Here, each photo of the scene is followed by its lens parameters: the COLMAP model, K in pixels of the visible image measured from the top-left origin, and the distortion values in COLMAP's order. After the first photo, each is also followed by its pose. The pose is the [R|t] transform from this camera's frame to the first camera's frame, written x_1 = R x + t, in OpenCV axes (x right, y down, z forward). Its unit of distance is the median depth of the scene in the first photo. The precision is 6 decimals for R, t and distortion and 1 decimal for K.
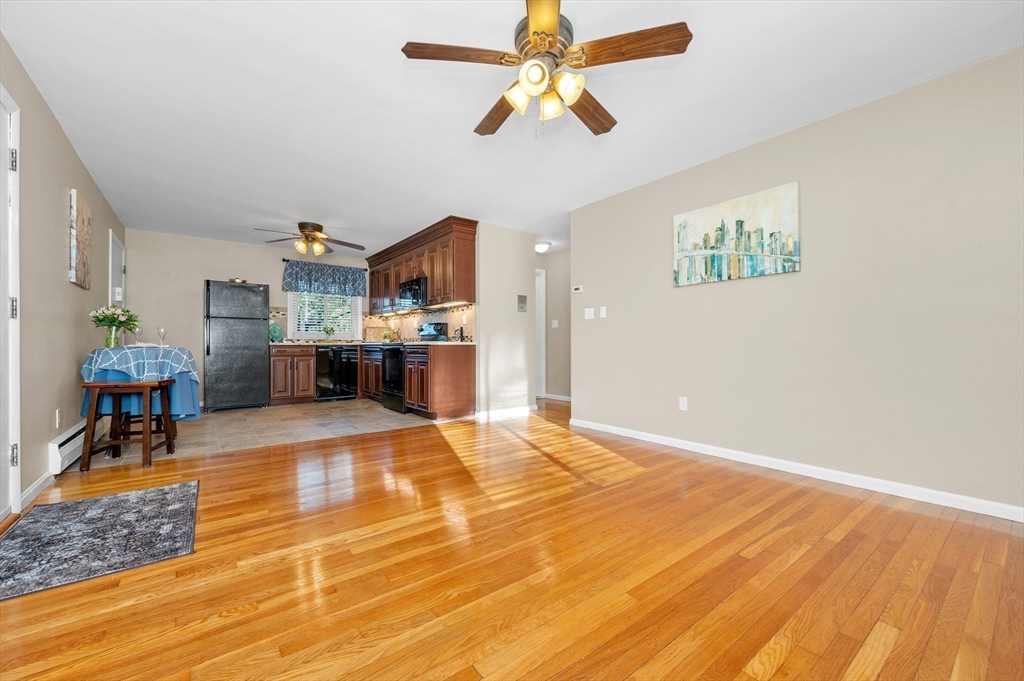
lens RADIAL K [[407.3, 0, 513.5], [0, 407.3, 345.3], [0, 0, 1]] dist [0.000494, -0.000194]
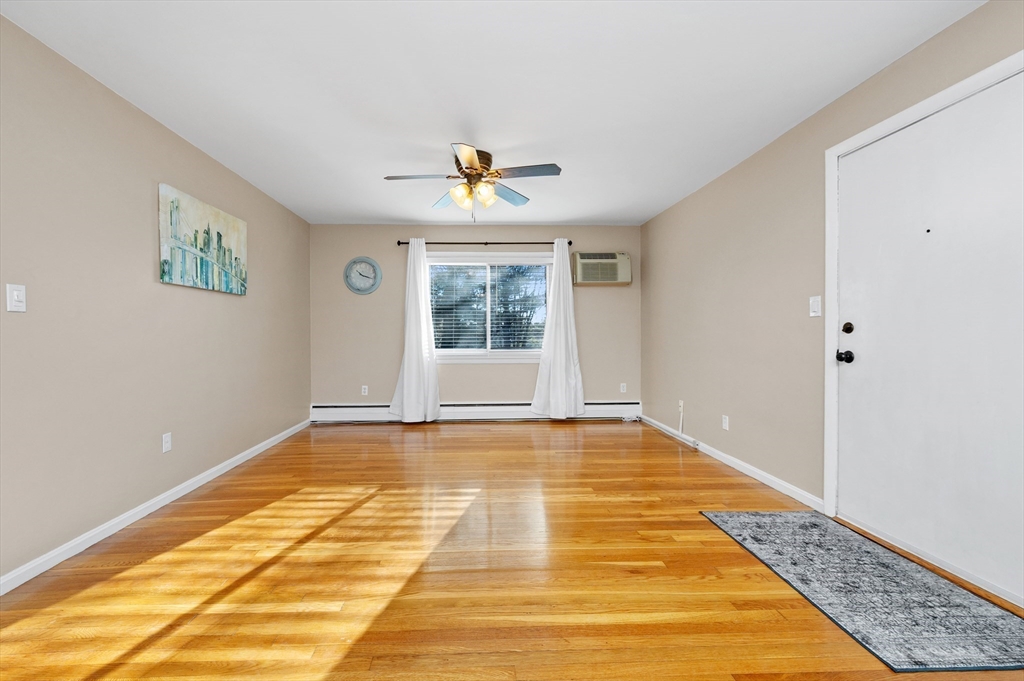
lens RADIAL K [[411.7, 0, 484.1], [0, 411.7, 337.5], [0, 0, 1]] dist [0.000182, -0.000125]
pose [[-0.812230, -0.005173, 0.583314, -0.494951], [0.000542, 0.999954, 0.009622, -0.053935], [-0.583337, 0.008132, -0.812190, 1.280369]]
